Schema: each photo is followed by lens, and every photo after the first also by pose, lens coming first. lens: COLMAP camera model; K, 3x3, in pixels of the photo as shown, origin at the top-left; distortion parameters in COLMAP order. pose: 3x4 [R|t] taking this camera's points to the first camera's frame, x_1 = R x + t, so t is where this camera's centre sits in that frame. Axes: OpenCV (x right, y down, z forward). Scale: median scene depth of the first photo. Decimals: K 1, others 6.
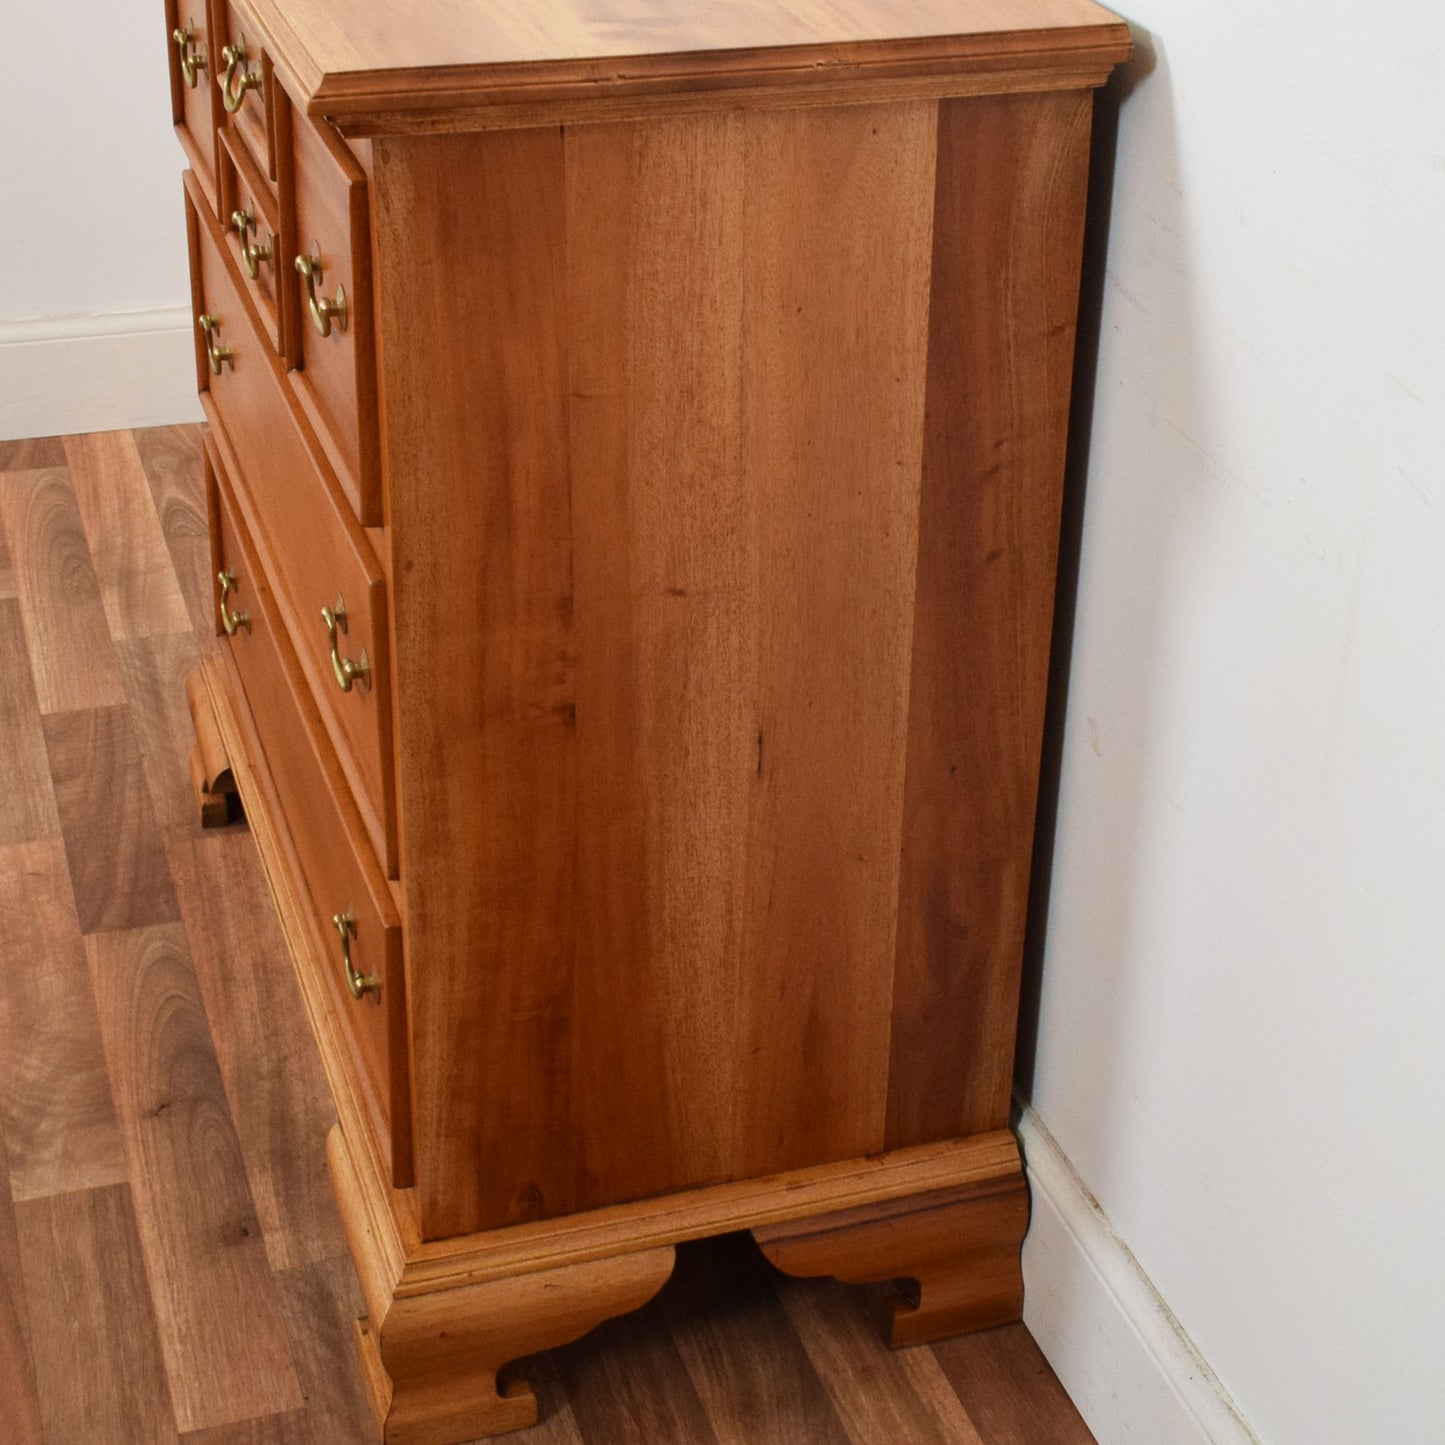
lens RADIAL K [[2623.8, 0, 748.5], [0, 2623.8, 617.7], [0, 0, 1]] dist [0.019841, -0.115089]
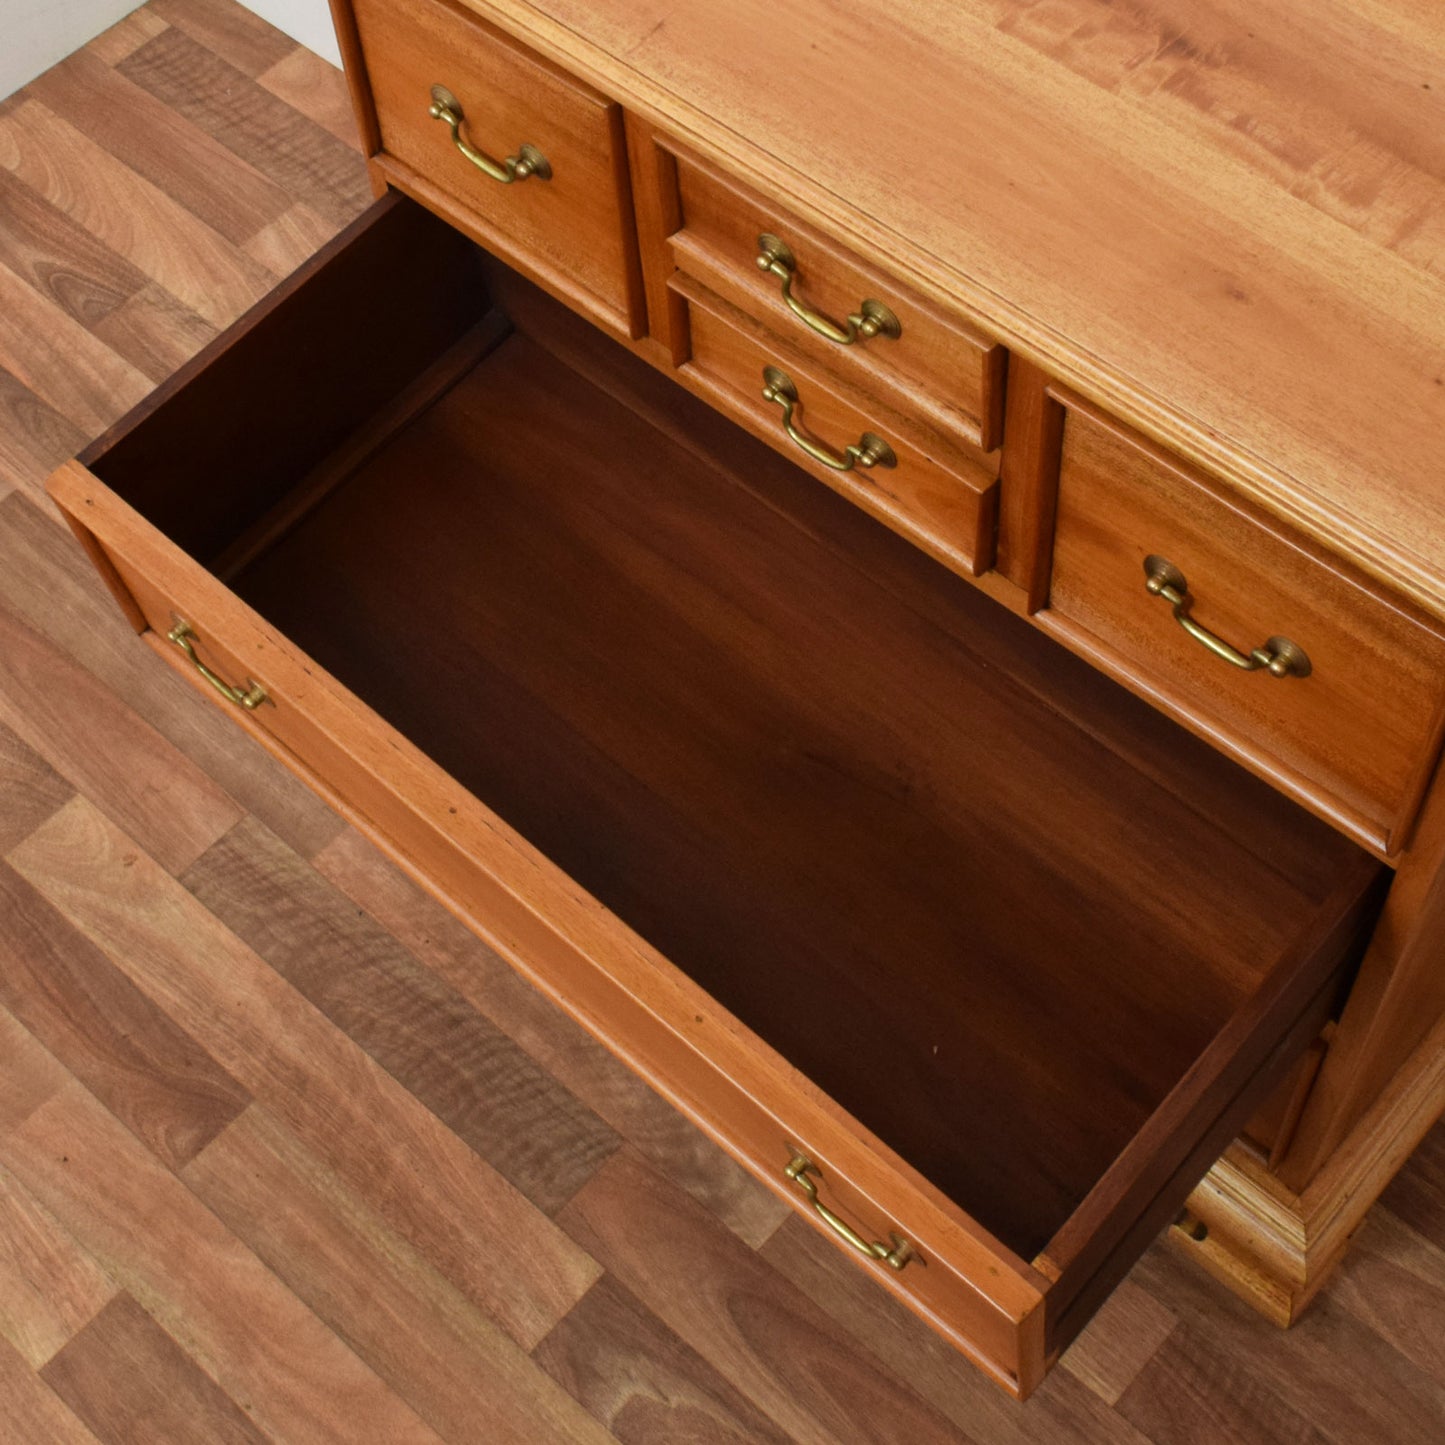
lens RADIAL K [[2433.2, 0, 724.5], [0, 2433.2, 533.4], [0, 0, 1]] dist [-0.010770, -0.046119]
pose [[0.869066, -0.439331, 0.227404, -0.437928], [0.286354, 0.821599, 0.492927, -0.547466], [-0.403393, -0.363268, 0.839828, 0.353949]]
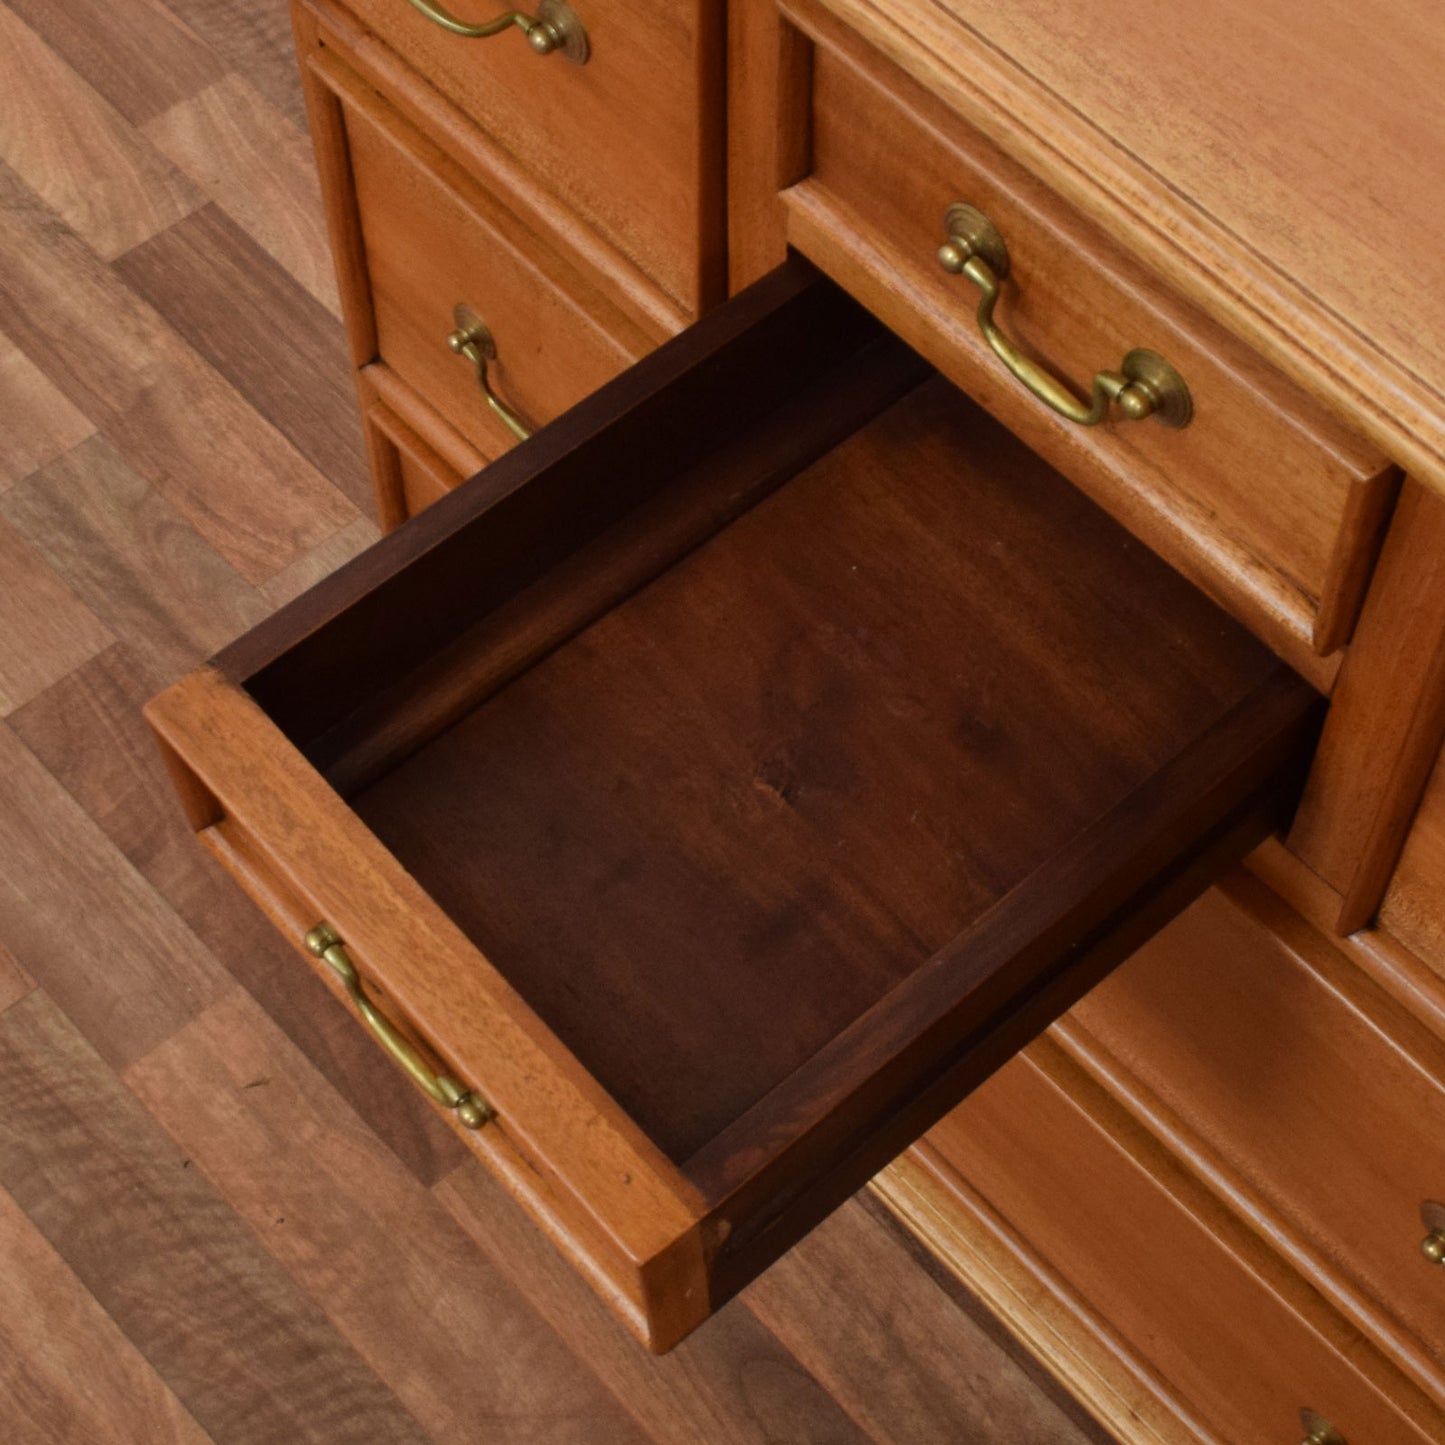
lens RADIAL K [[2854.1, 0, 825.1], [0, 2854.1, 724.5], [0, 0, 1]] dist [-0.032385, 0.071798]
pose [[0.910834, -0.348653, 0.220959, -0.369631], [0.179692, 0.816836, 0.548169, -0.440037], [-0.371609, -0.459586, 0.806652, 0.607178]]
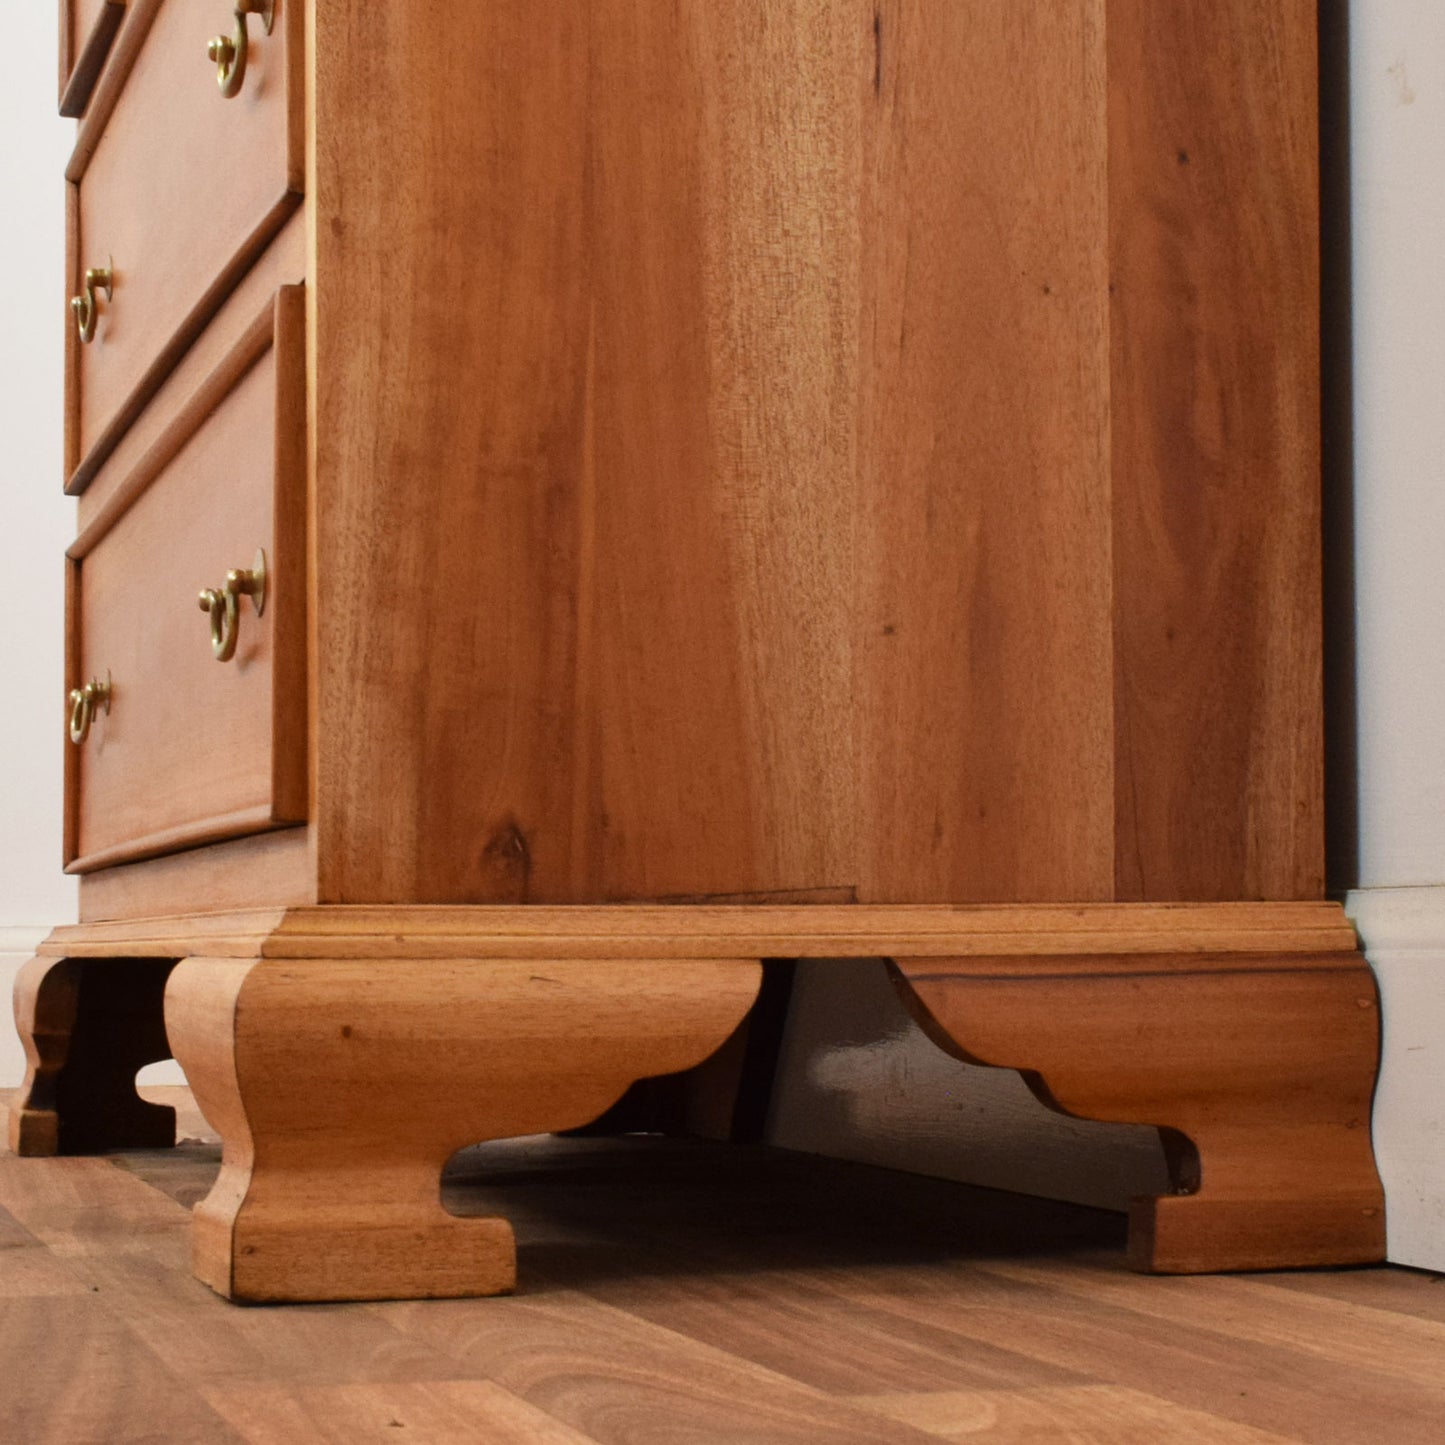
lens RADIAL K [[3370.4, 0, 721.5], [0, 3370.4, 761.0], [0, 0, 1]] dist [-0.007668, 0.150858]
pose [[0.999434, -0.029062, -0.016924, -0.023329], [0.016969, 0.870249, -0.492321, 0.571970], [0.029036, 0.491755, 0.870249, 0.351344]]
